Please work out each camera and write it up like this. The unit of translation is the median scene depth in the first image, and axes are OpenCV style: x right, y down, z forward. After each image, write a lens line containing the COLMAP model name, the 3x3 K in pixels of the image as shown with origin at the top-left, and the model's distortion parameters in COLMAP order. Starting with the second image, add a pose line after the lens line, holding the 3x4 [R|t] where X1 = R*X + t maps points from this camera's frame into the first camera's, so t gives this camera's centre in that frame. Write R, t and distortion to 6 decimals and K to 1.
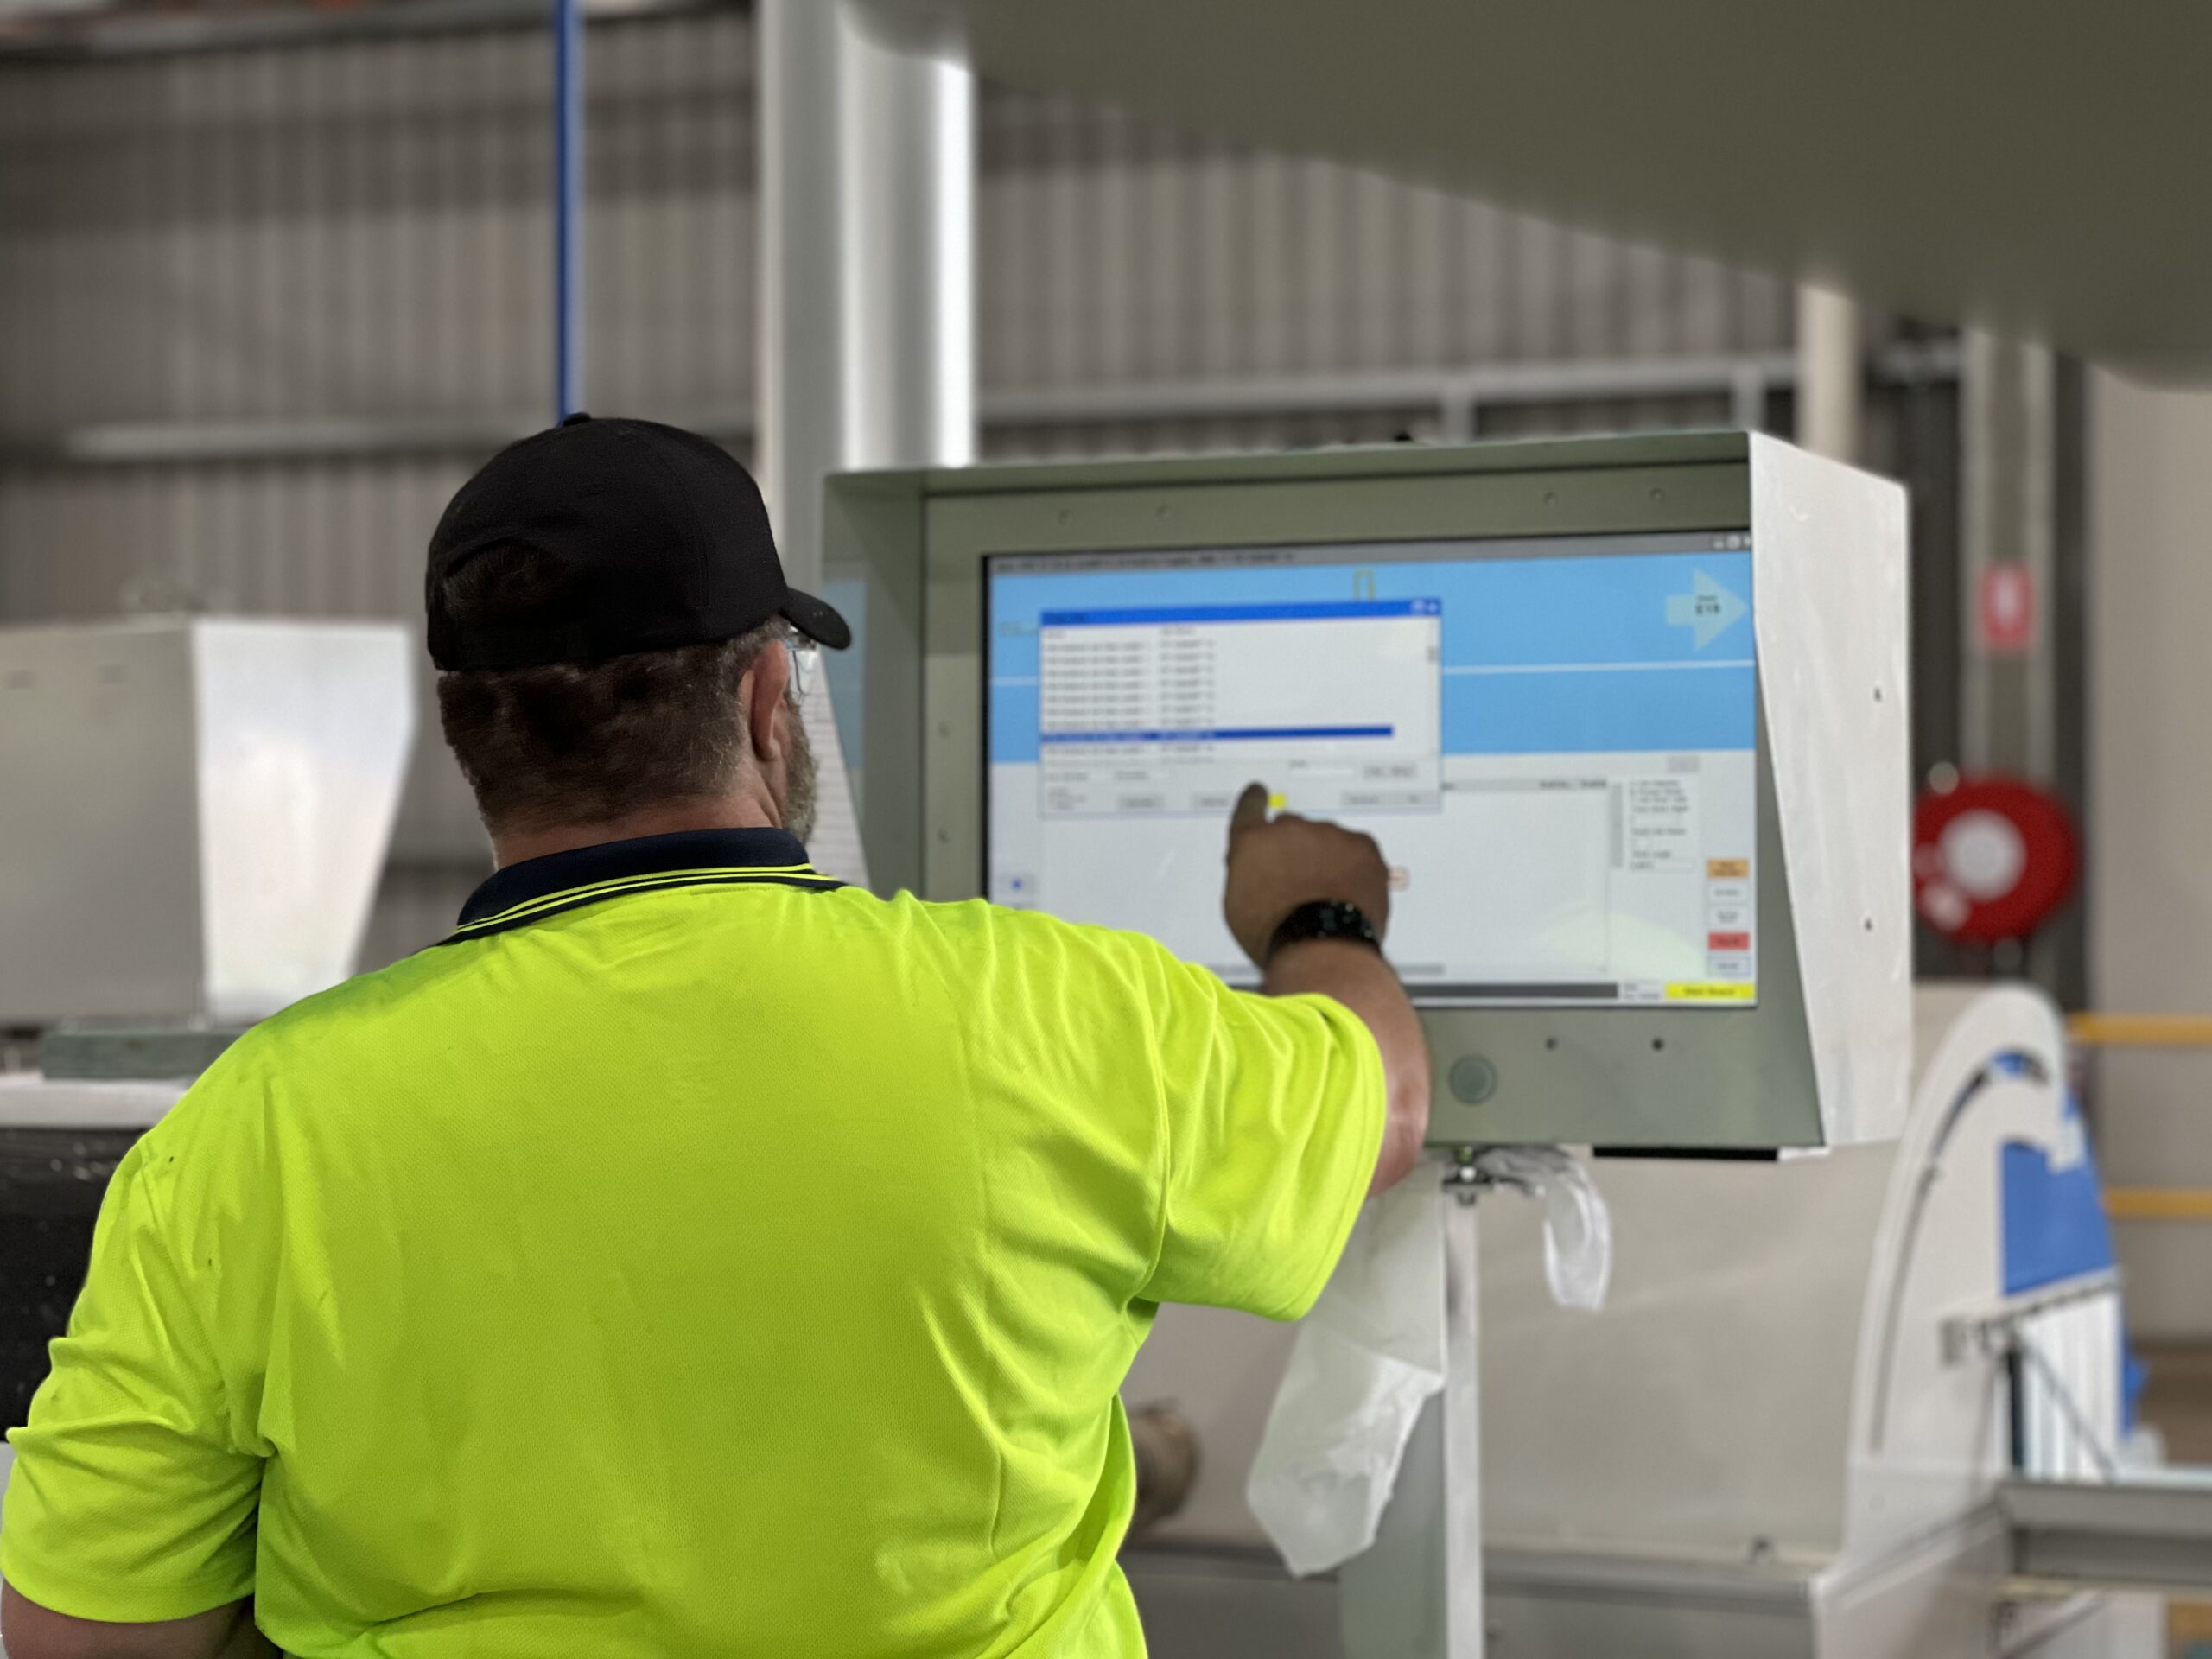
lens RADIAL K [[4962.2, 0, 1106.0], [0, 4962.2, 829.5], [0, 0, 1]] dist [0.076469, 0.683091]
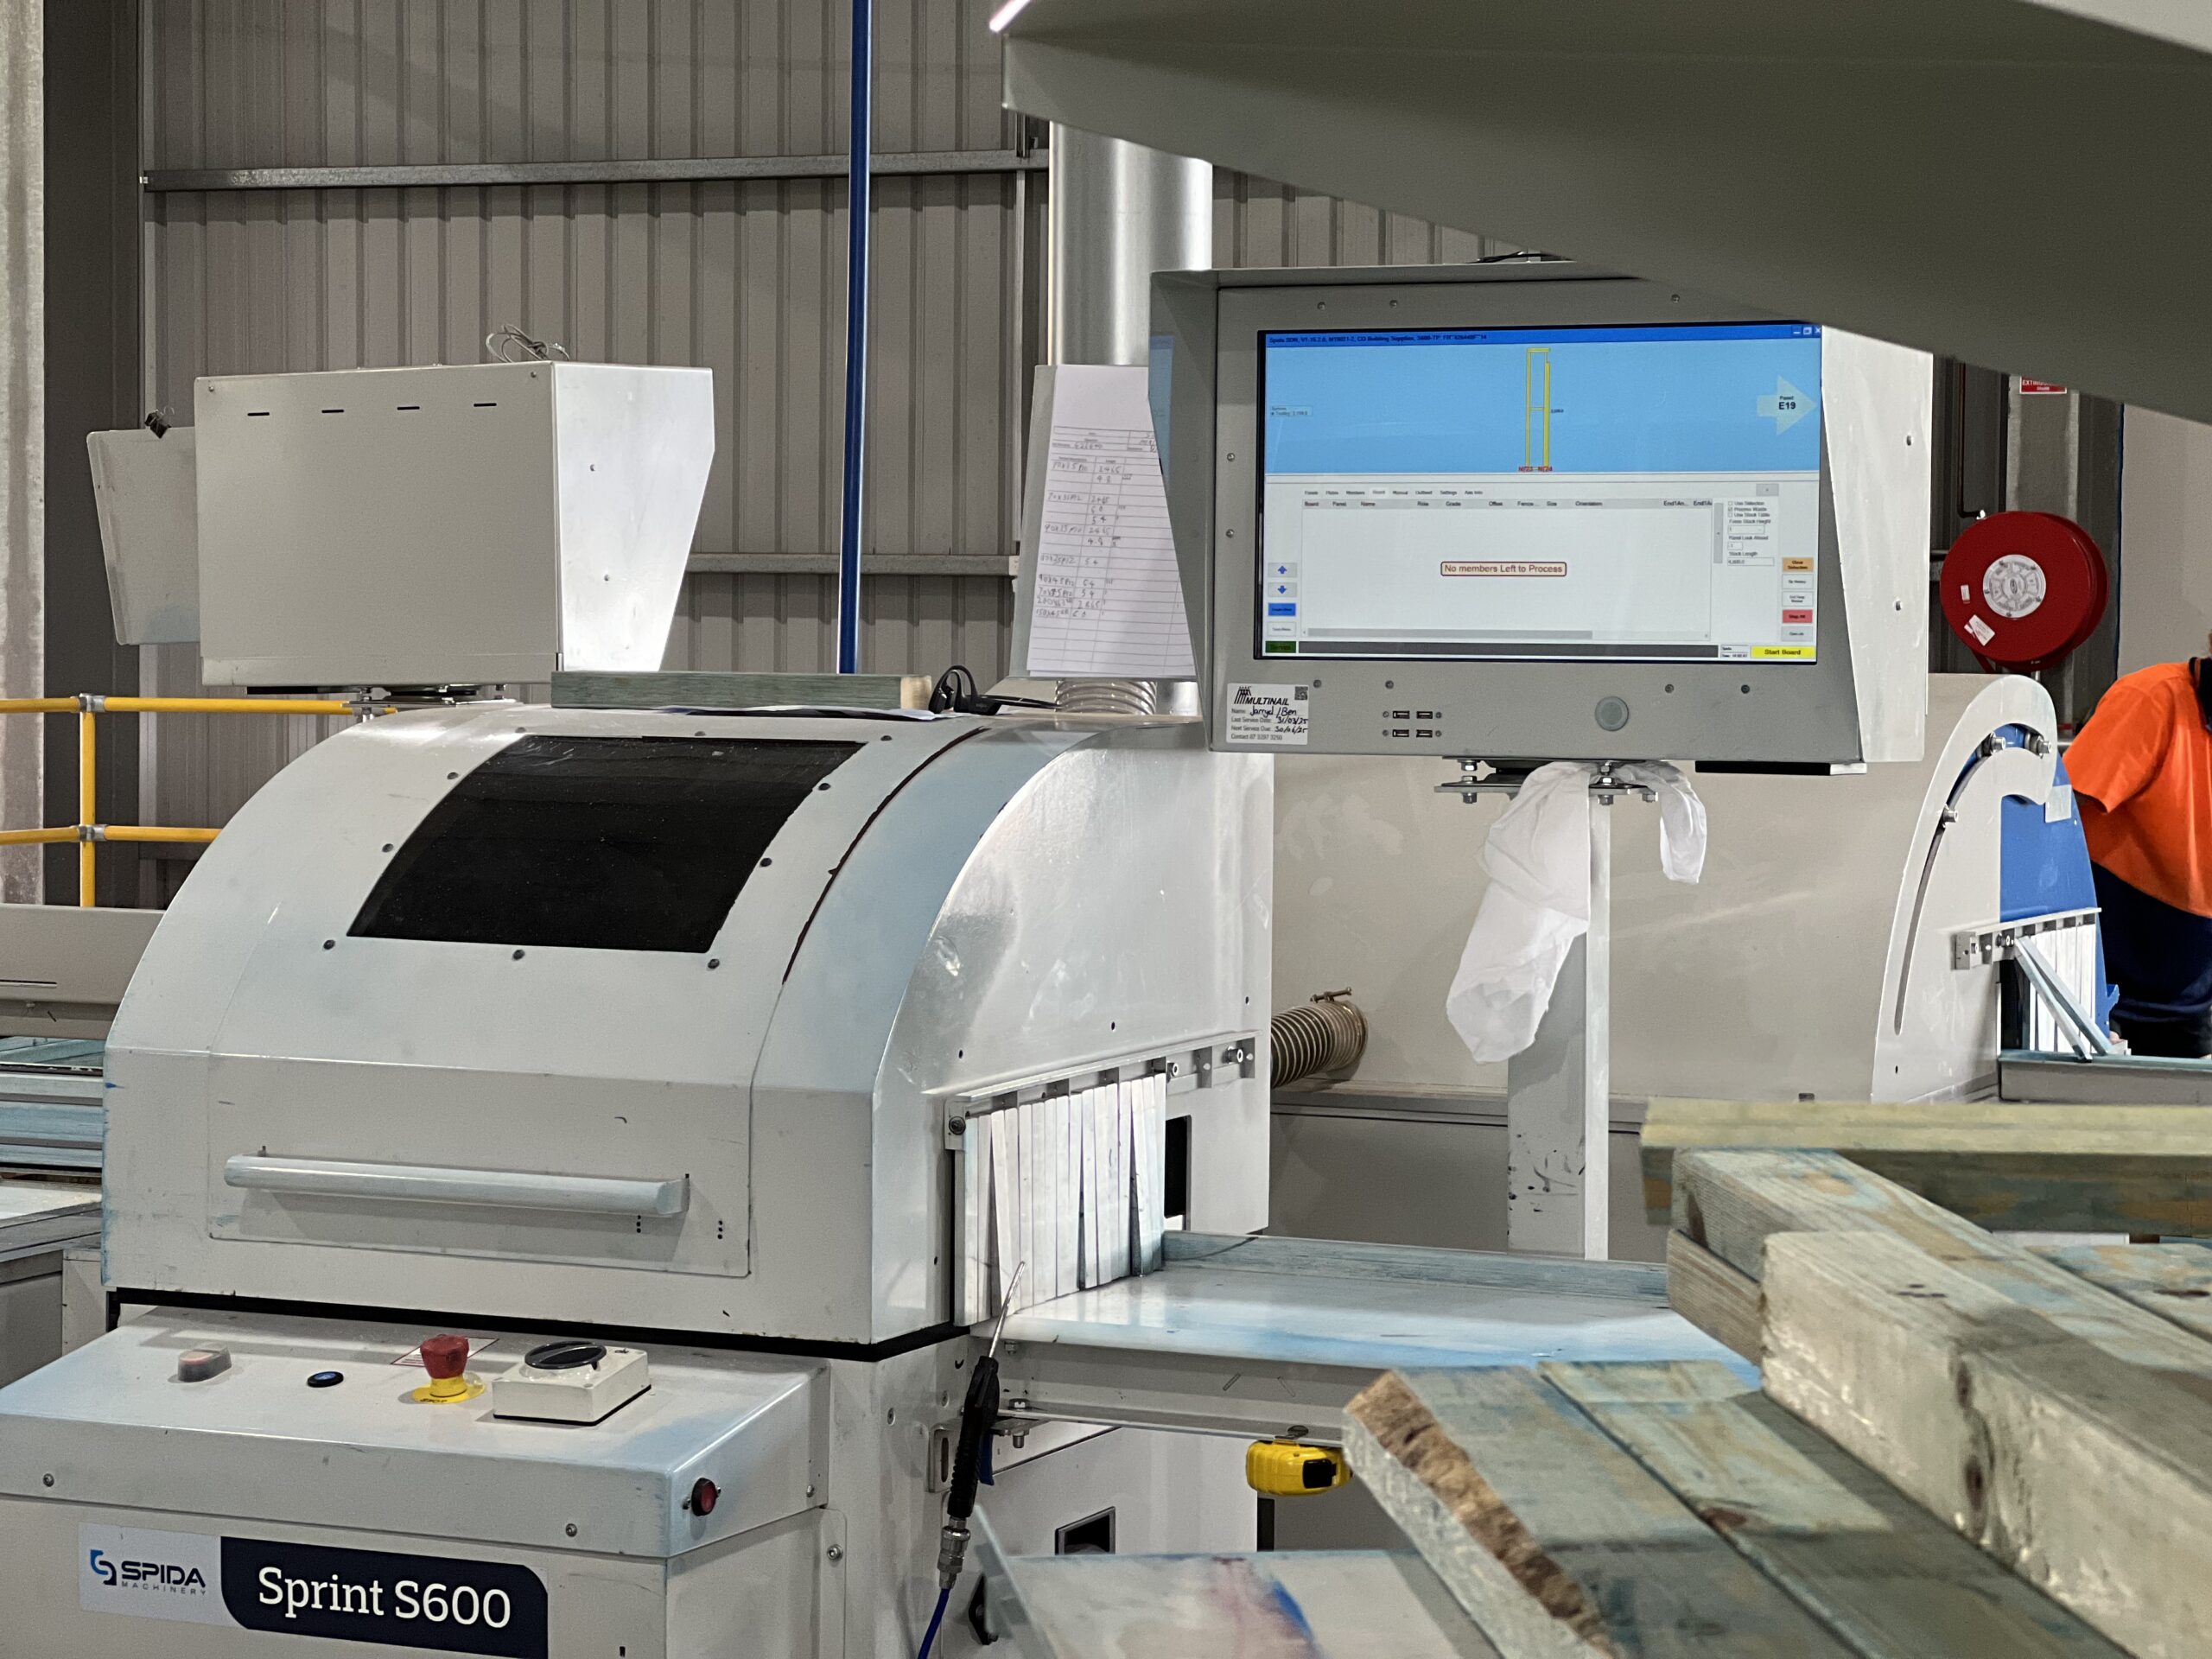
lens RADIAL K [[4962.2, 0, 1106.0], [0, 4962.2, 829.5], [0, 0, 1]] dist [0.076469, 0.683091]
pose [[0.999883, 0.012970, -0.008057, -0.056101], [-0.012515, 0.998451, 0.054206, 0.008632], [0.008747, -0.054099, 0.998497, -0.394404]]
